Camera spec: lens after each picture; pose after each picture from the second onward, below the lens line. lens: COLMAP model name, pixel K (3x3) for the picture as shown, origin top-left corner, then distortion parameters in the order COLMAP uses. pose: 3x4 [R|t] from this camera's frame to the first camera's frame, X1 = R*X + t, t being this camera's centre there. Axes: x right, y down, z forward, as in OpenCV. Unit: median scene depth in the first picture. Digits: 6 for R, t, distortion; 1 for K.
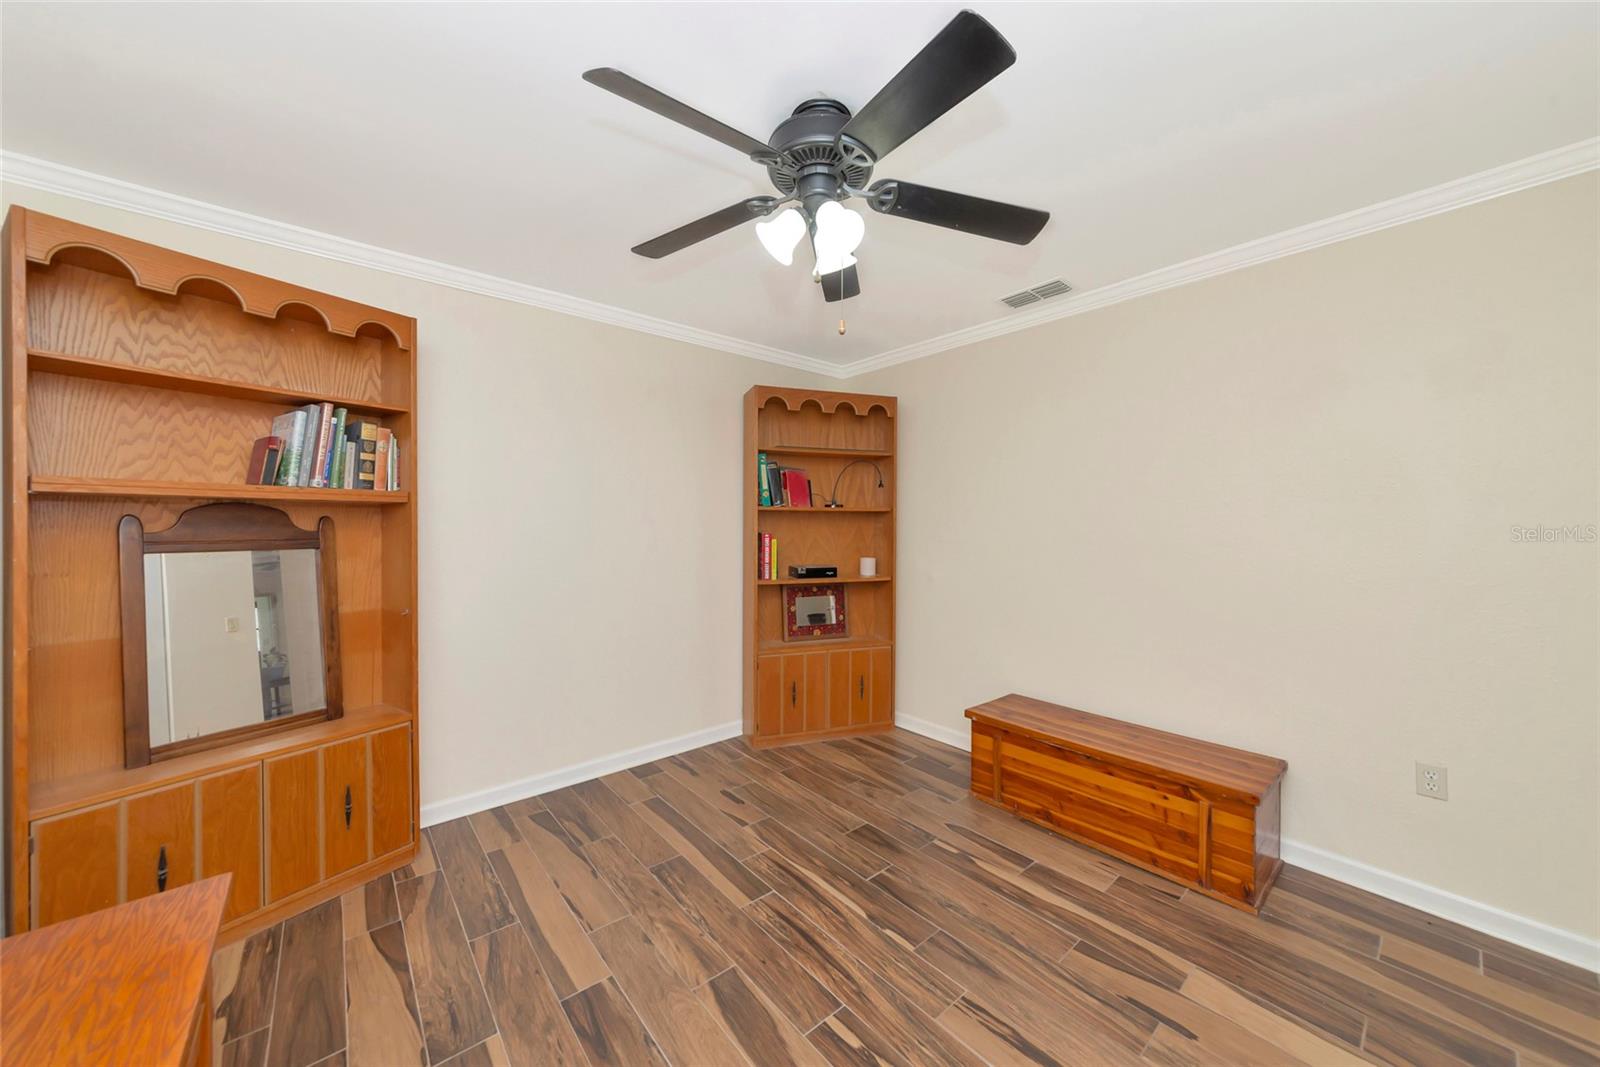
lens RADIAL K [[564.9, 0, 801.0], [0, 564.9, 524.3], [0, 0, 1]] dist [-0.003523, 0.000820]
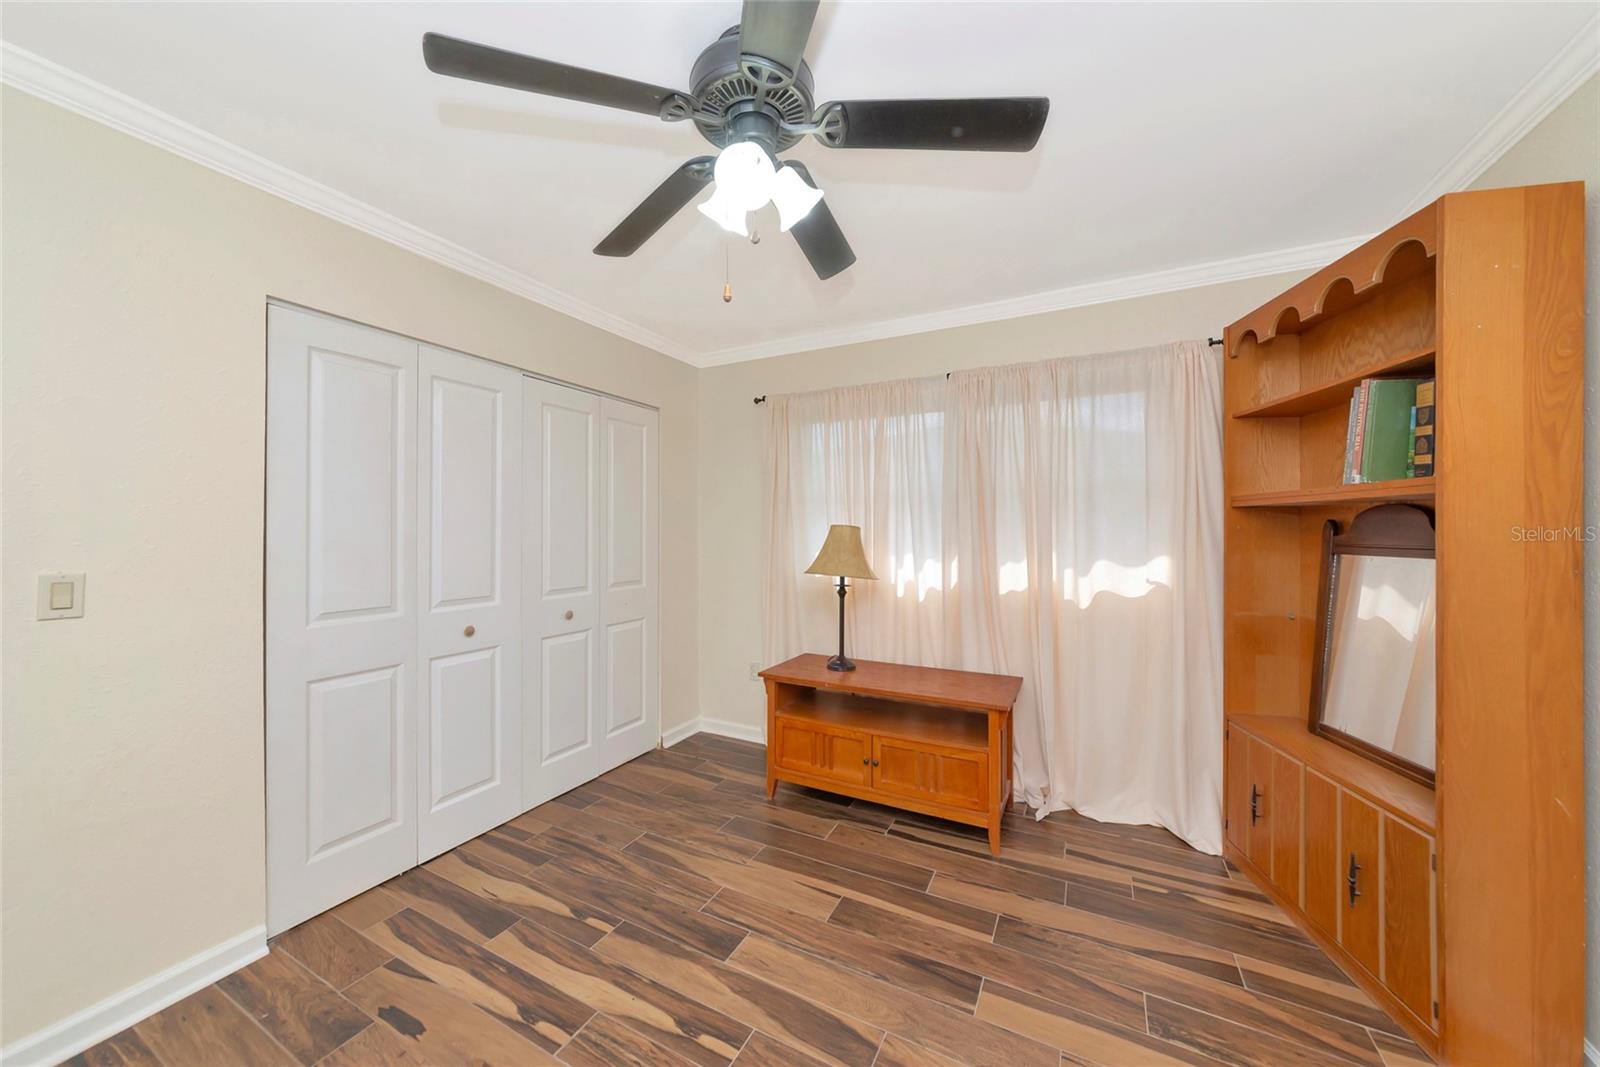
lens RADIAL K [[564.9, 0, 790.9], [0, 564.9, 532.1], [0, 0, 1]] dist [-0.003523, 0.000820]
pose [[-0.925871, 0.002036, -0.377834, 0.205808], [0.000524, 0.999991, 0.004105, 0.002159], [0.377839, 0.003603, -0.925864, 1.235495]]
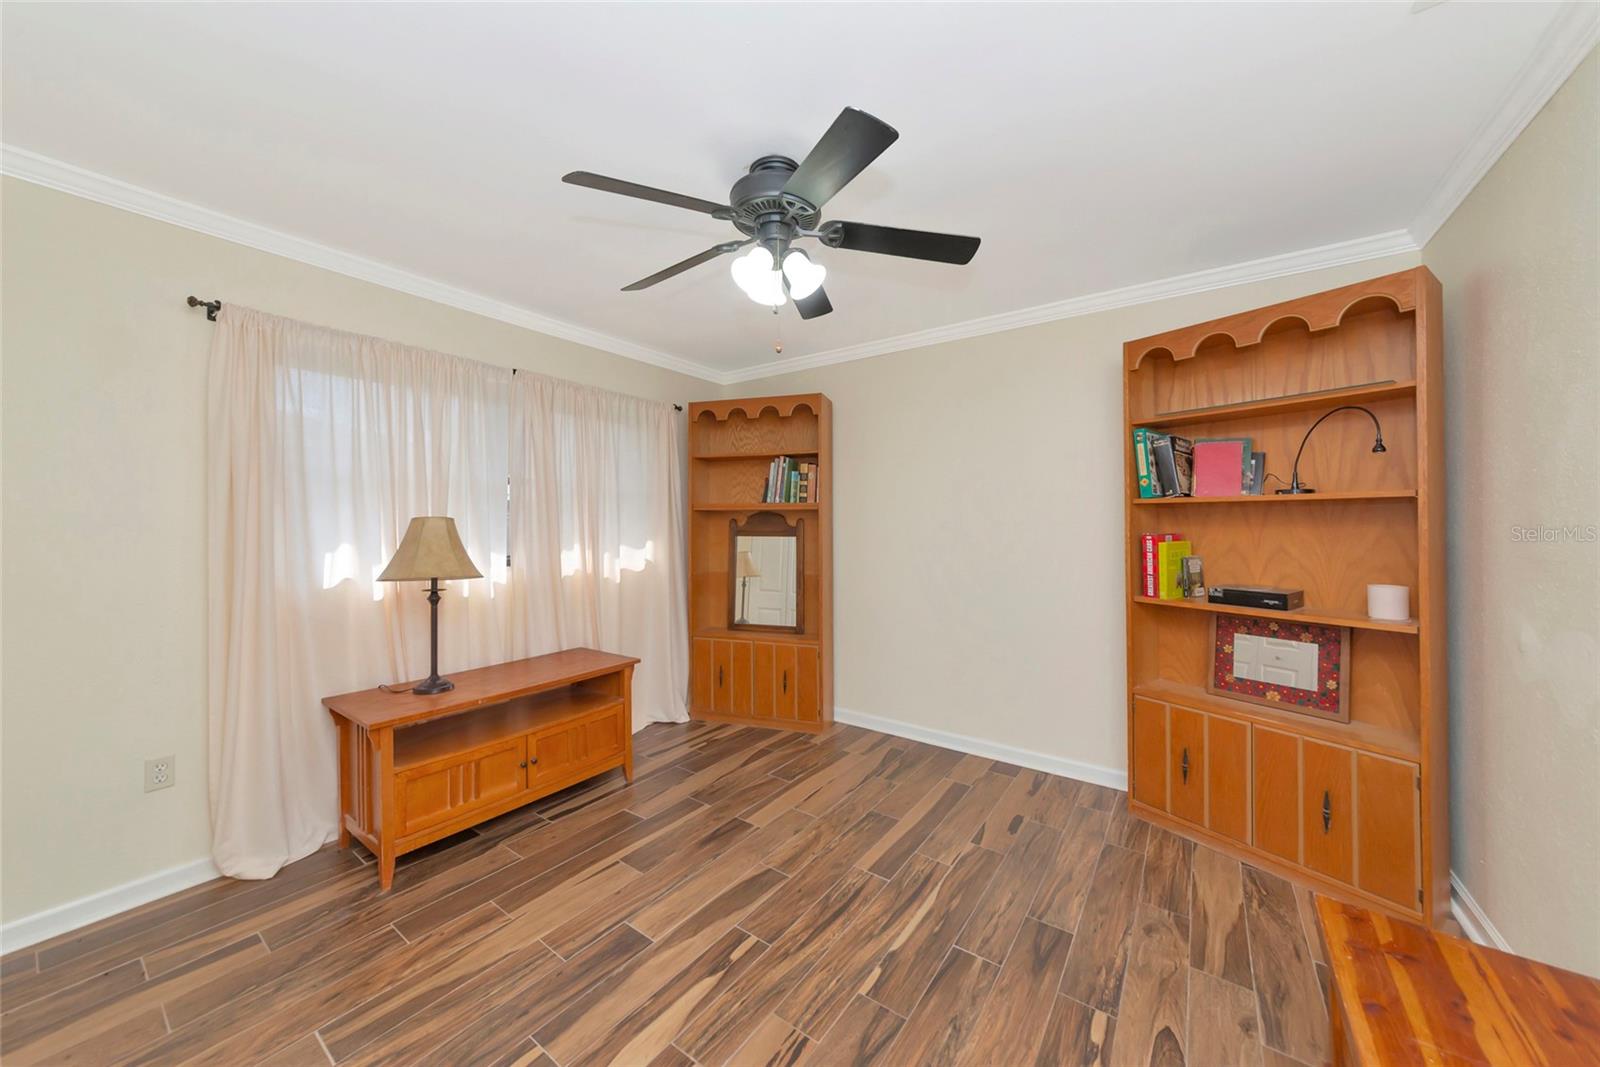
lens RADIAL K [[564.9, 0, 790.8], [0, 564.9, 529.2], [0, 0, 1]] dist [-0.003523, 0.000820]
pose [[0.232756, 0.009195, -0.972492, 0.791776], [-0.000916, 0.999957, 0.009235, 0.003085], [0.972535, -0.001259, 0.232754, 0.519135]]
